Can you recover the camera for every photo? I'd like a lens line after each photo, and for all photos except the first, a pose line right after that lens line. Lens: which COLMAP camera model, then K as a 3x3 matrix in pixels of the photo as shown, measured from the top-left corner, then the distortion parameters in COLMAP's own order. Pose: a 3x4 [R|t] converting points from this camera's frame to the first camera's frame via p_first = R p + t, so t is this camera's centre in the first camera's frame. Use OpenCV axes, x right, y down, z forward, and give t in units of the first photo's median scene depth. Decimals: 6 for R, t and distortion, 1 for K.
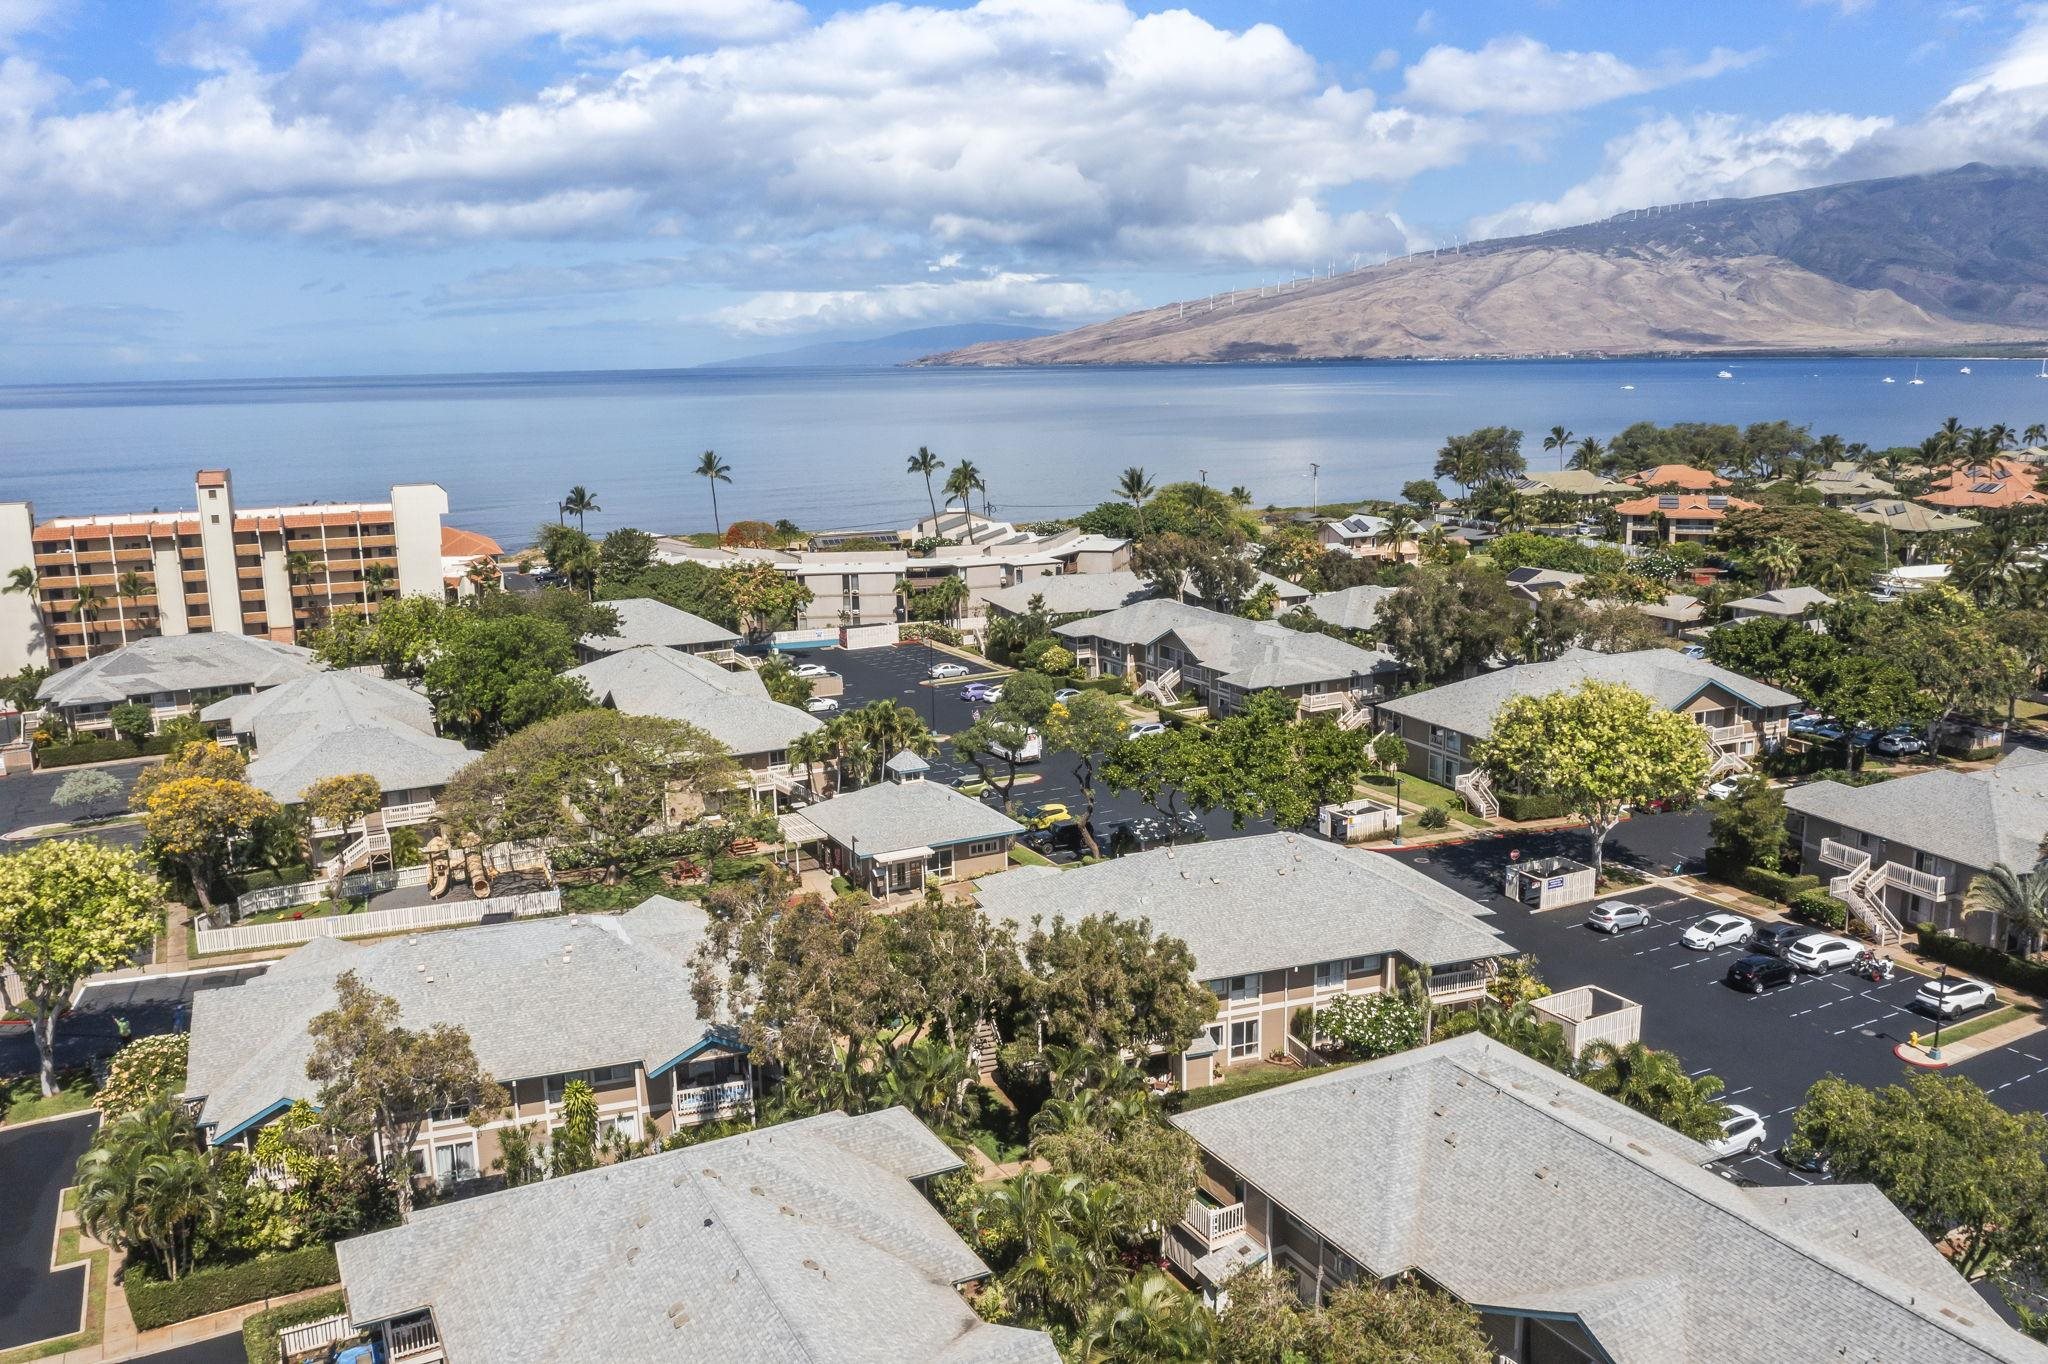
lens RADIAL K [[1596.0, 0, 1024.0], [0, 1596.0, 682.0], [0, 0, 1]] dist [-0.038133, 0.011106]
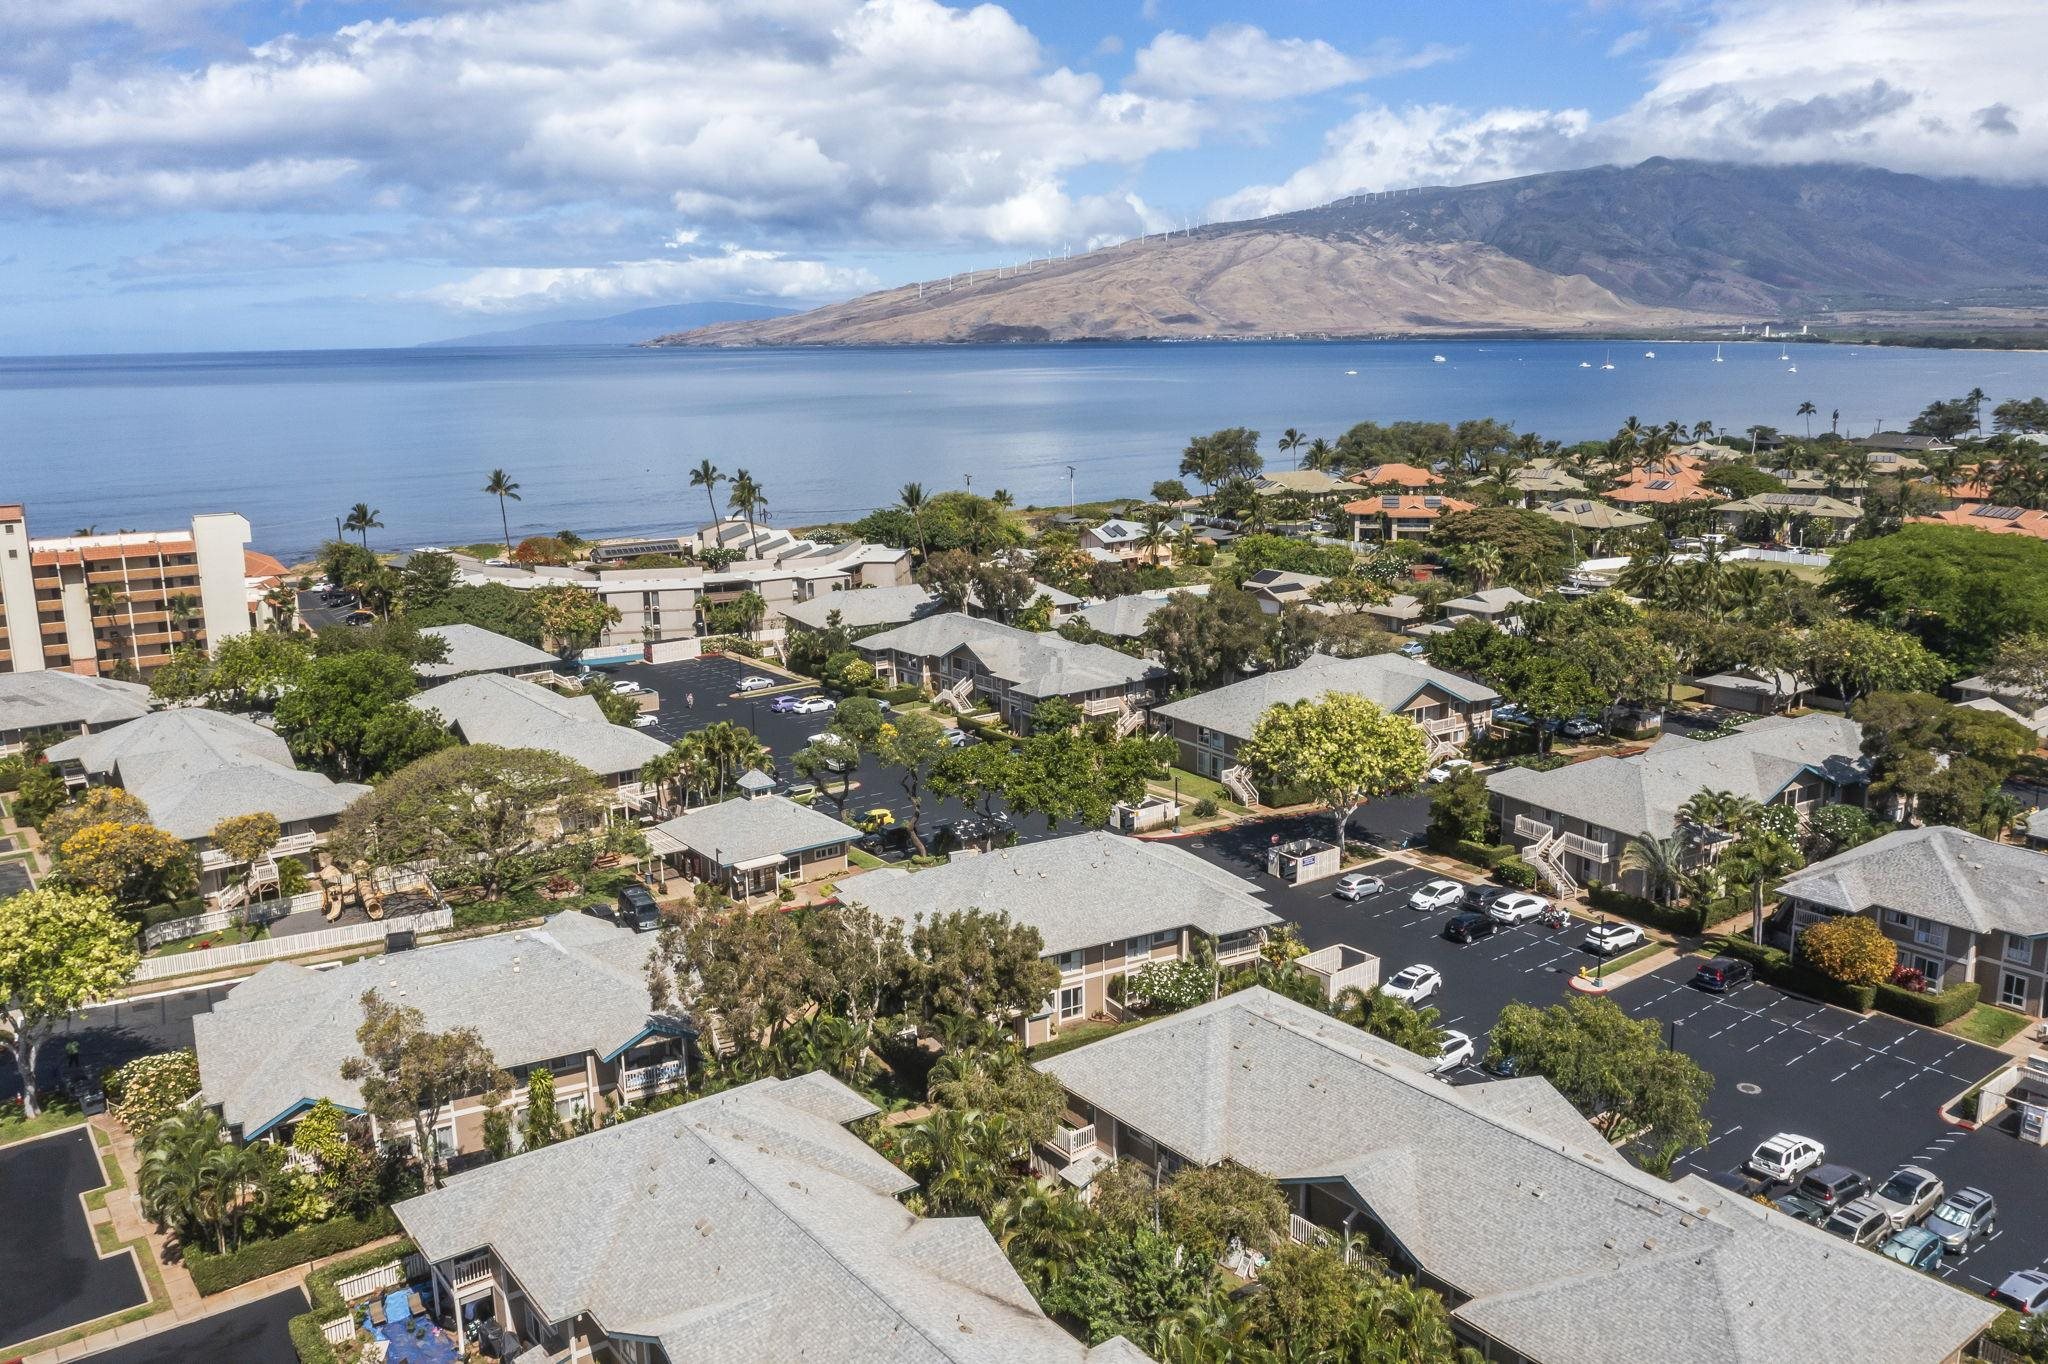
lens RADIAL K [[1596.0, 0, 1024.0], [0, 1596.0, 682.0], [0, 0, 1]] dist [-0.038133, 0.011106]
pose [[0.987287, -0.029811, 0.156125, -0.059950], [0.027850, 0.999504, 0.014728, -0.031077], [-0.156486, -0.010192, 0.987628, -0.151355]]
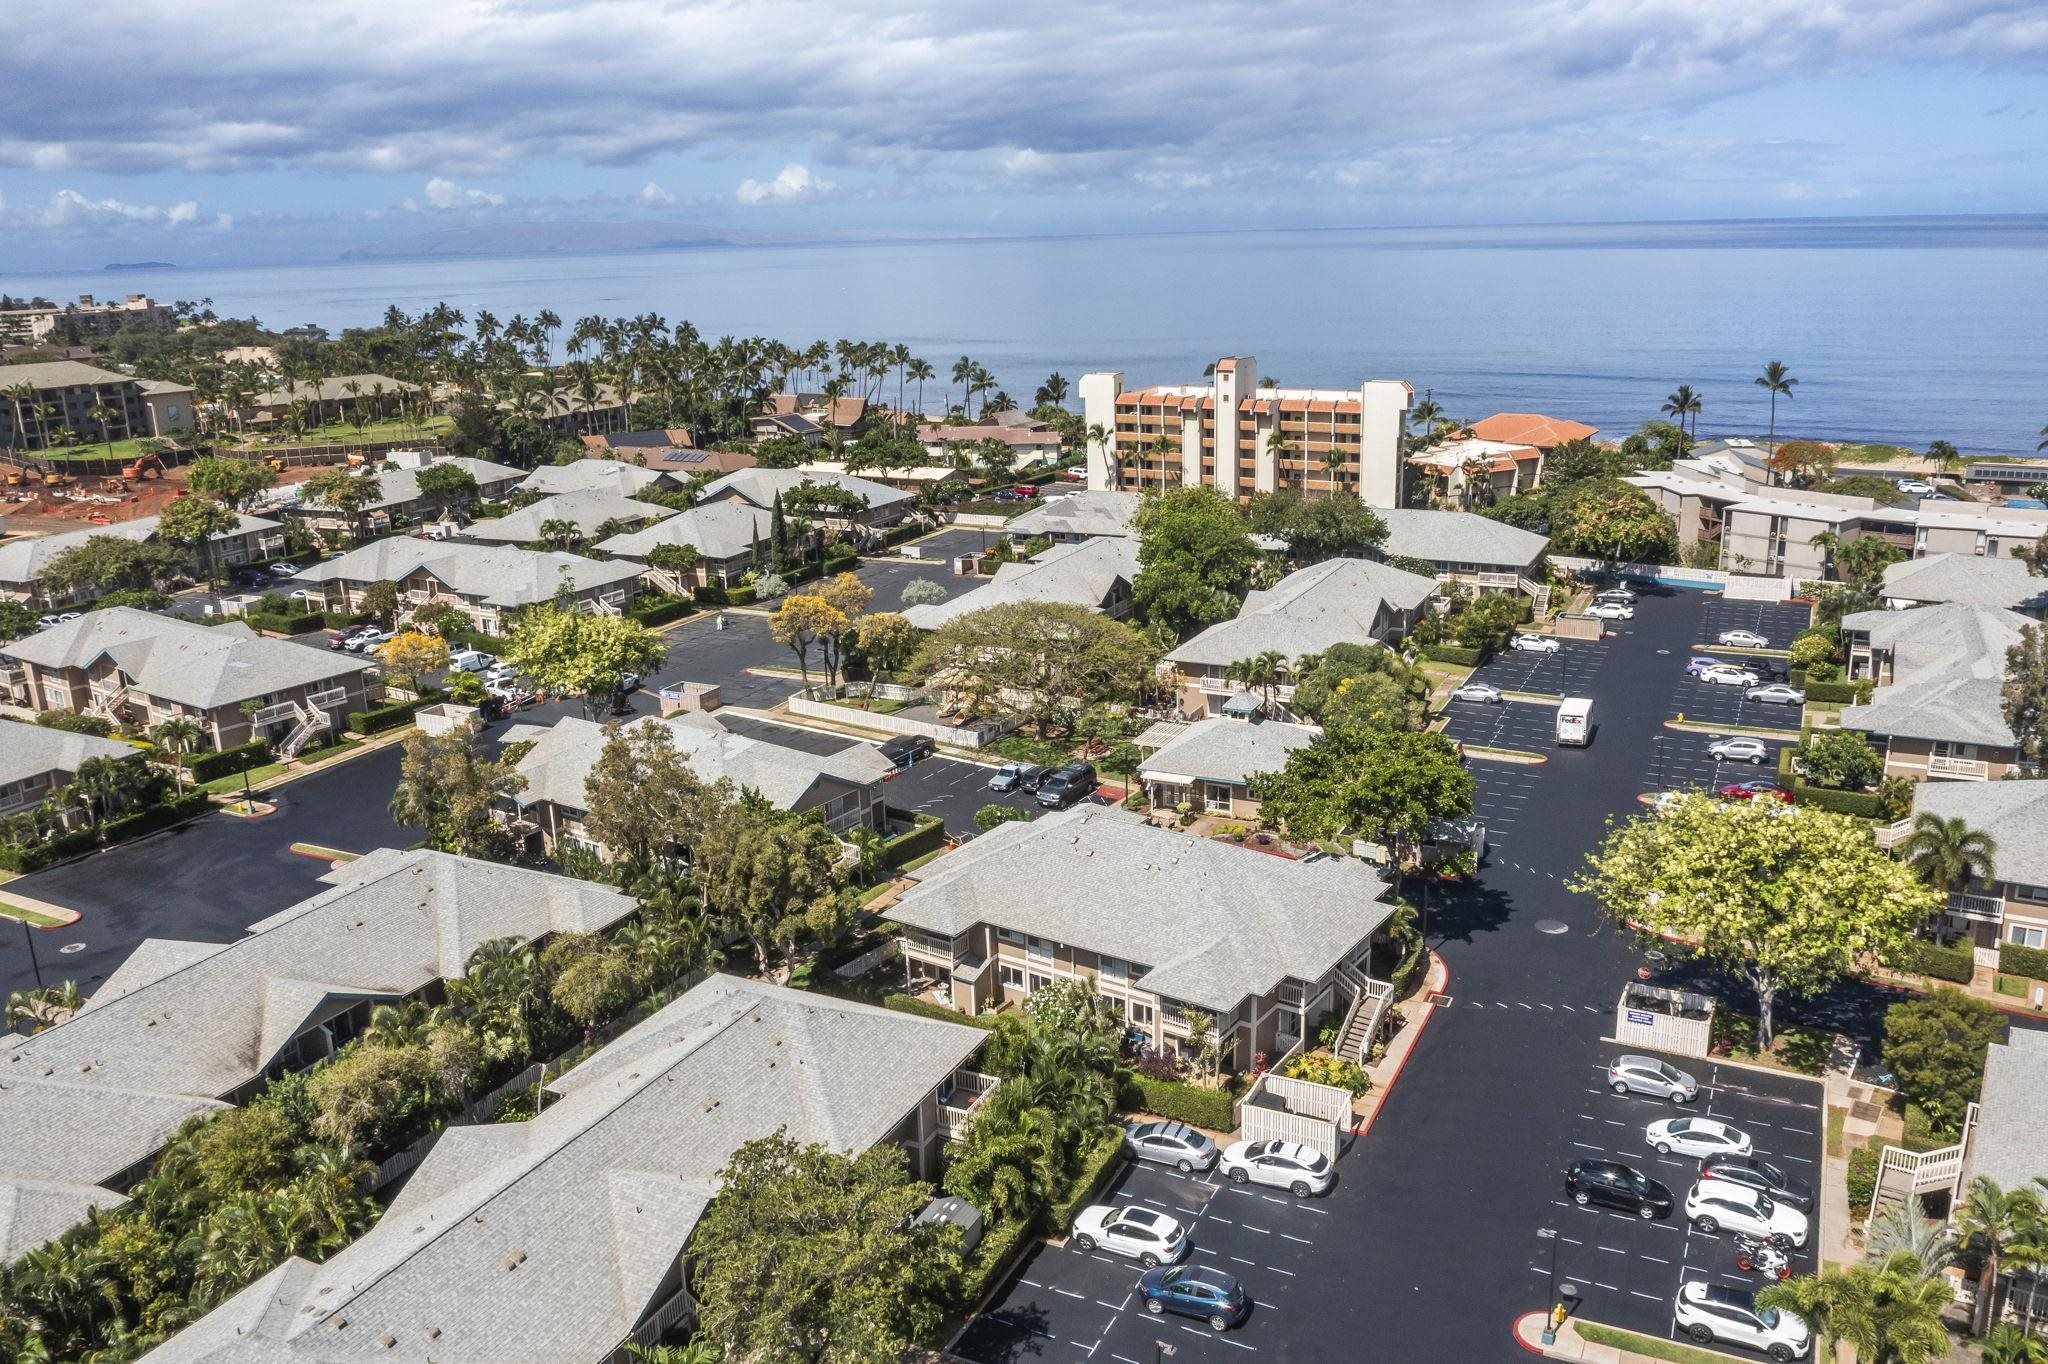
lens RADIAL K [[1596.0, 0, 1024.0], [0, 1596.0, 682.0], [0, 0, 1]] dist [-0.038133, 0.011106]
pose [[0.585437, 0.221522, -0.779866, 0.690680], [-0.143859, 0.975065, 0.168975, -0.126217], [0.797852, 0.013266, 0.602707, 0.225071]]
